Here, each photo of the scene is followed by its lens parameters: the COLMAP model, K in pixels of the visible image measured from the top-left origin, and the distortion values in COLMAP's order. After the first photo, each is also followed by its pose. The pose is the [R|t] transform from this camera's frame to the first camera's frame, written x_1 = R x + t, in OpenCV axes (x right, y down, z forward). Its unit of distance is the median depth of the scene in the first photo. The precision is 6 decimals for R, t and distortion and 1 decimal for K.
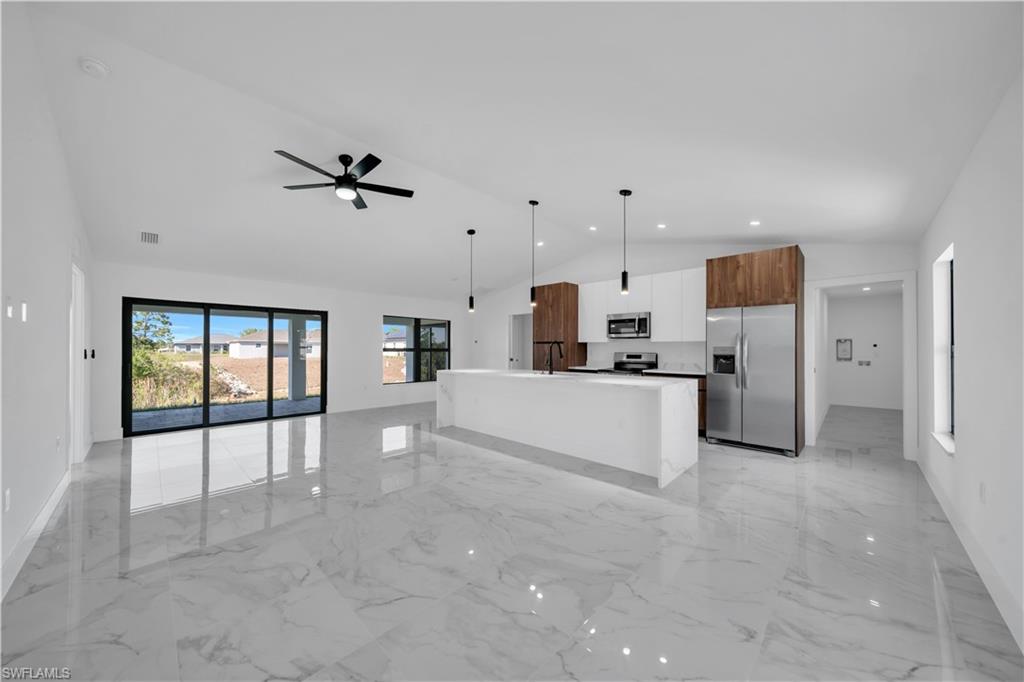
lens RADIAL K [[353.7, 0, 511.4], [0, 353.7, 345.7], [0, 0, 1]] dist [-0.001040, -0.000346]
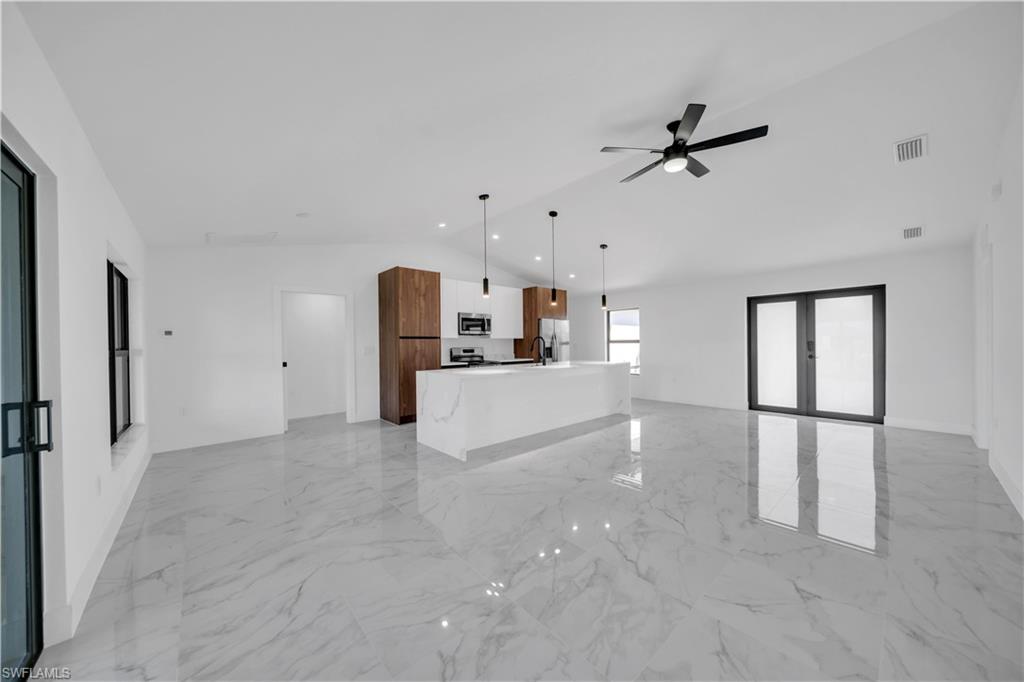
lens RADIAL K [[353.7, 0, 511.4], [0, 353.7, 345.7], [0, 0, 1]] dist [-0.001040, -0.000346]
pose [[0.075322, -0.008011, 0.997127, -0.782025], [0.003292, 0.999964, 0.007785, 0.005385], [-0.997154, 0.002696, 0.075346, 0.761656]]
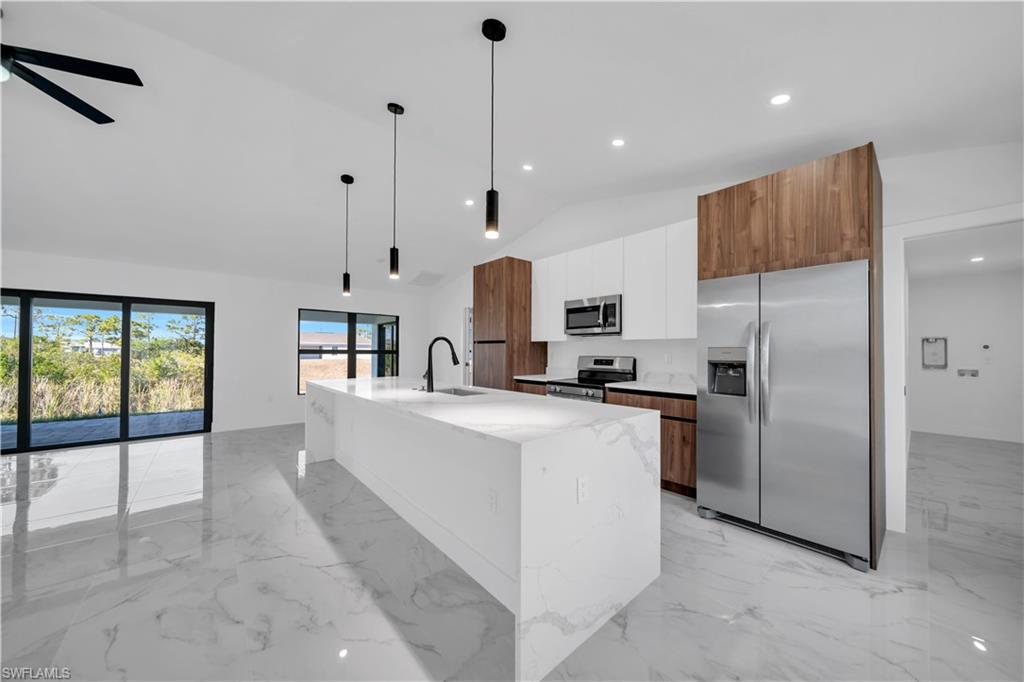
lens RADIAL K [[353.7, 0, 511.4], [0, 353.7, 345.7], [0, 0, 1]] dist [-0.001040, -0.000346]
pose [[0.995991, 0.000733, -0.089448, 0.228287], [-0.001342, 0.999976, -0.006758, 0.003966], [0.089441, 0.006851, 0.995969, 0.302774]]
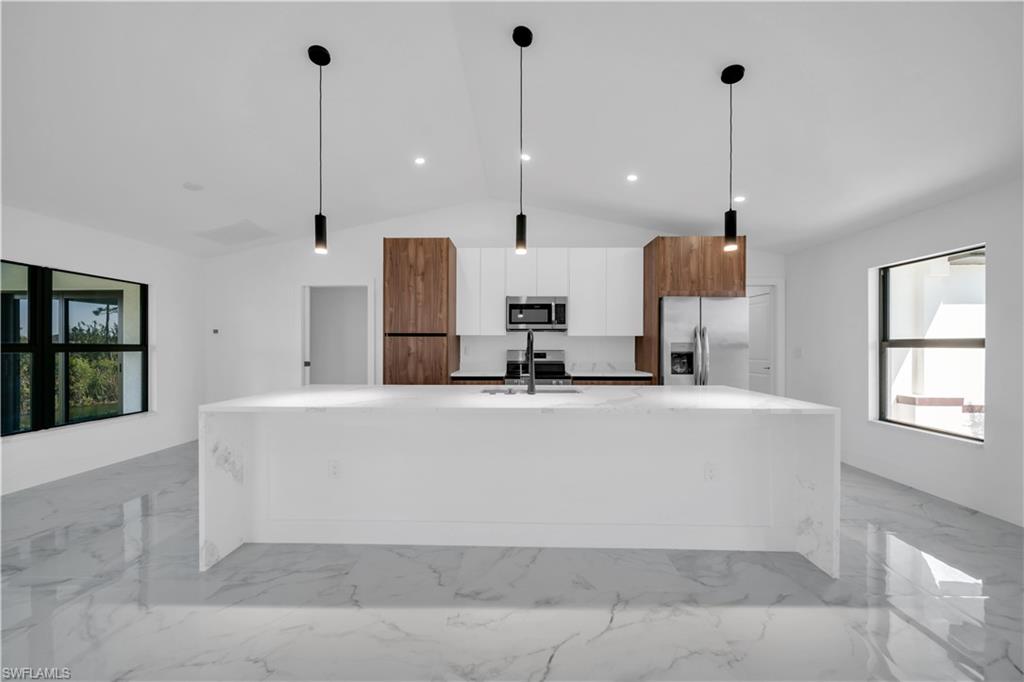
lens RADIAL K [[353.7, 0, 511.4], [0, 353.7, 345.7], [0, 0, 1]] dist [-0.001040, -0.000346]
pose [[0.734813, -0.000742, 0.678269, -0.196415], [-0.005904, 0.999955, 0.007490, 0.004823], [-0.678244, -0.009509, 0.734775, 0.477132]]
